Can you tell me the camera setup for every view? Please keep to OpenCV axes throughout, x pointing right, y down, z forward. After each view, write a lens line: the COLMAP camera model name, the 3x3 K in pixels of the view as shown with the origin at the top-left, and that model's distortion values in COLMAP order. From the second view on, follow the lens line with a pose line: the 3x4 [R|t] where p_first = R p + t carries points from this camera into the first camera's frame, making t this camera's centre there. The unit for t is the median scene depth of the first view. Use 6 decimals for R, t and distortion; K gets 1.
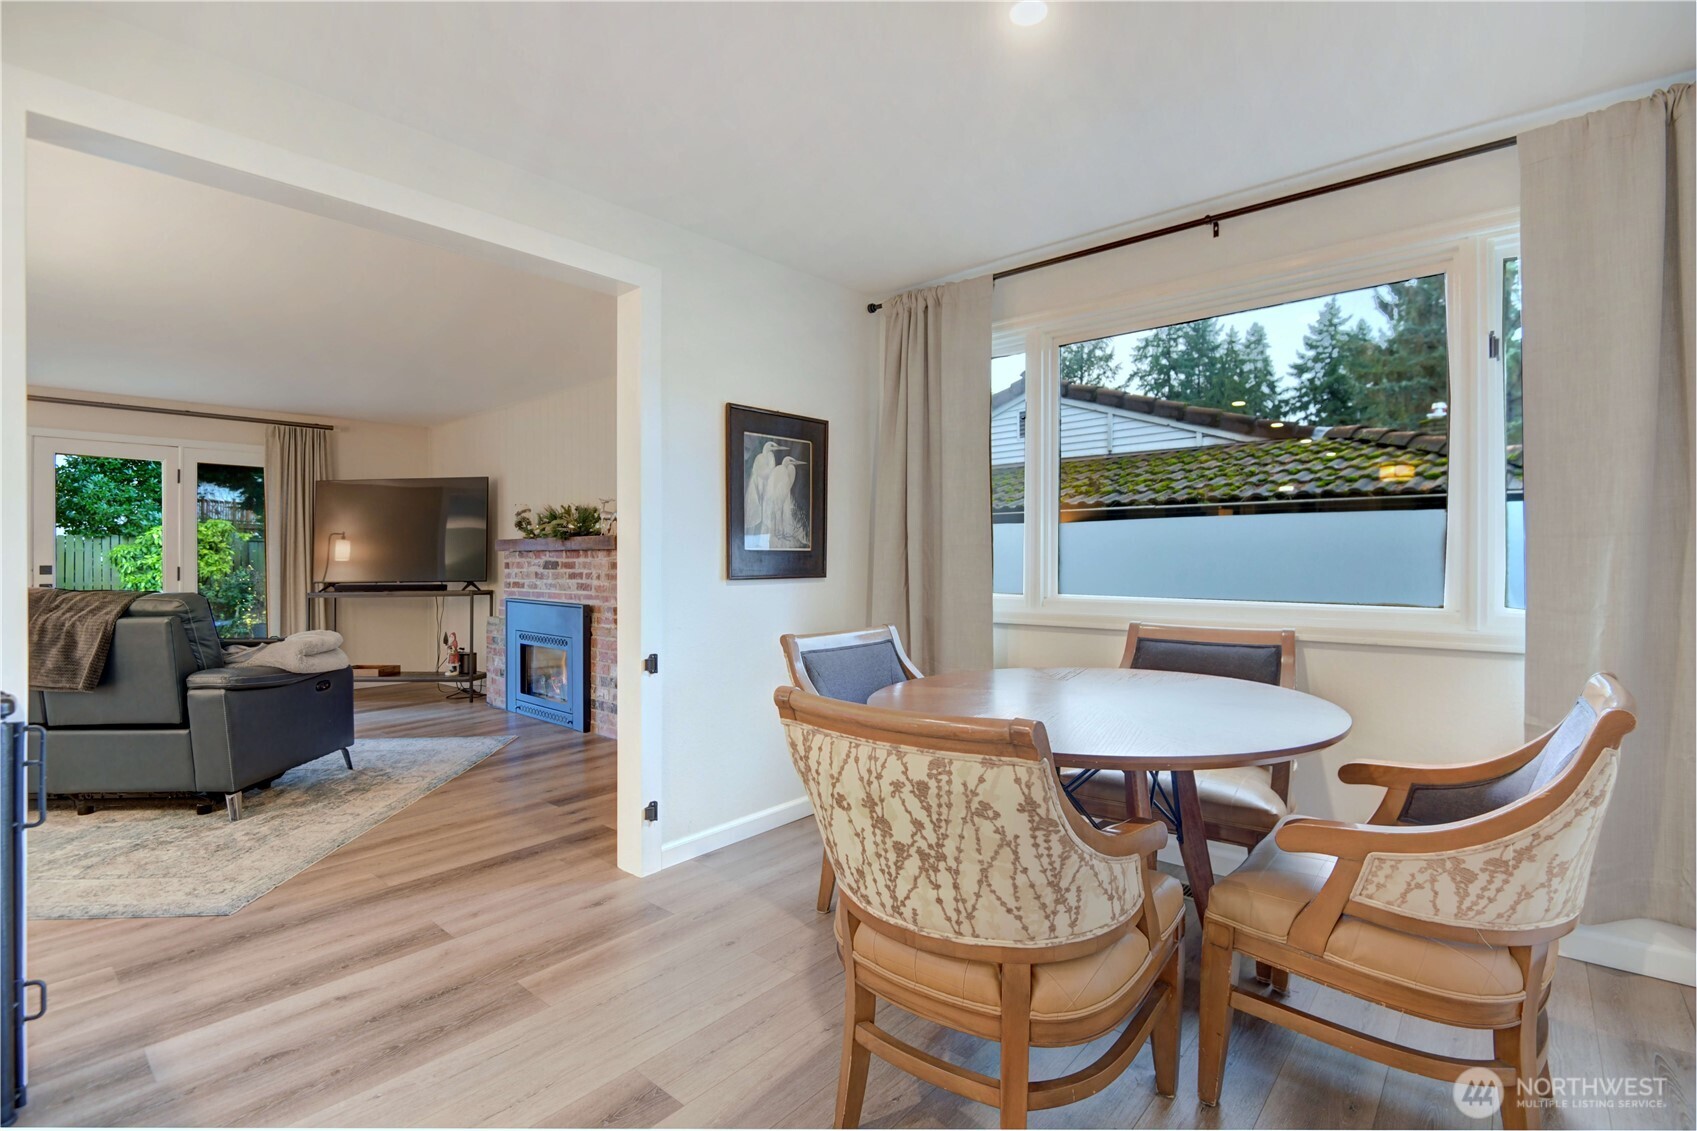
lens RADIAL K [[778.1, 0, 854.3], [0, 778.1, 567.1], [0, 0, 1]] dist [-0.017835, -0.000344]
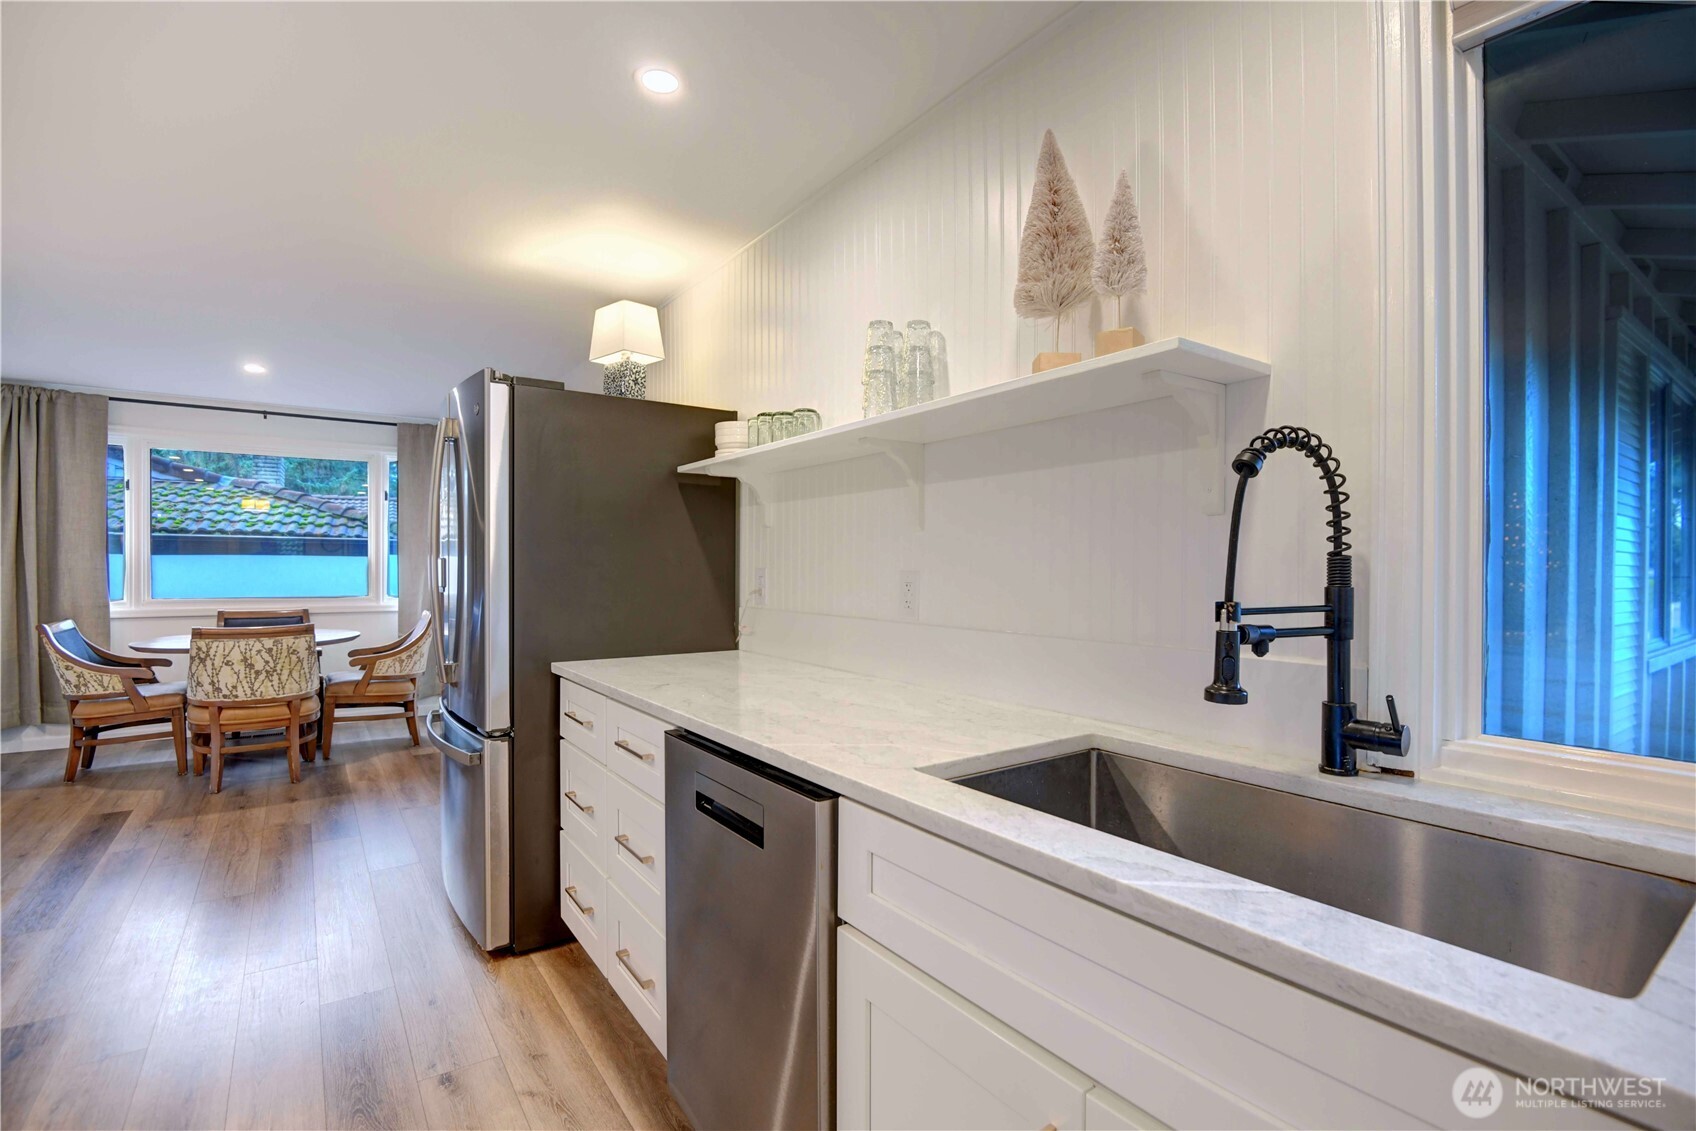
lens RADIAL K [[777.6, 0, 853.8], [0, 777.6, 567.1], [0, 0, 1]] dist [-0.017835, -0.000344]
pose [[0.234775, 0.001165, 0.972049, -2.358278], [0.010452, 0.999938, -0.003723, -0.025548], [-0.971994, 0.011034, 0.234748, -2.045122]]
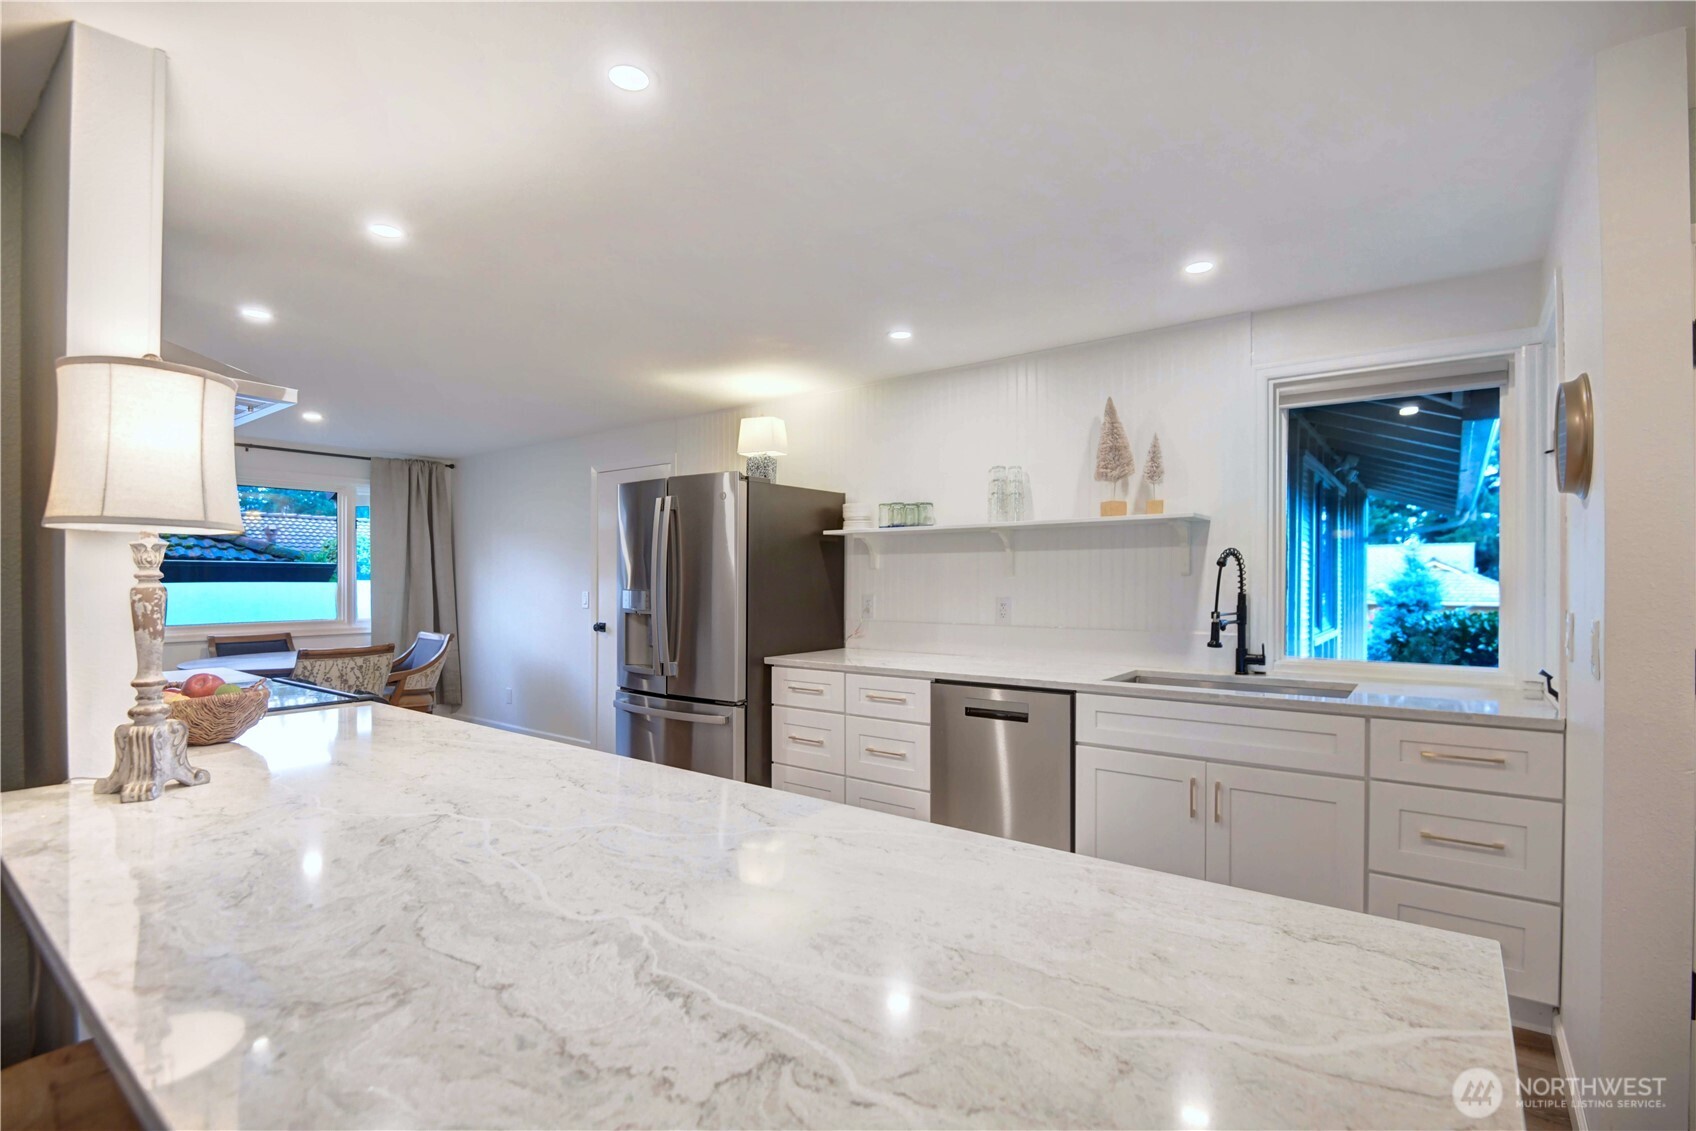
lens RADIAL K [[782.1, 0, 842.0], [0, 782.1, 579.5], [0, 0, 1]] dist [-0.001736, -0.000169]
pose [[-0.050369, 0.000472, 0.998731, -3.626756], [0.017456, 0.999848, 0.000408, -0.097414], [-0.998578, 0.017454, -0.050370, -1.093660]]
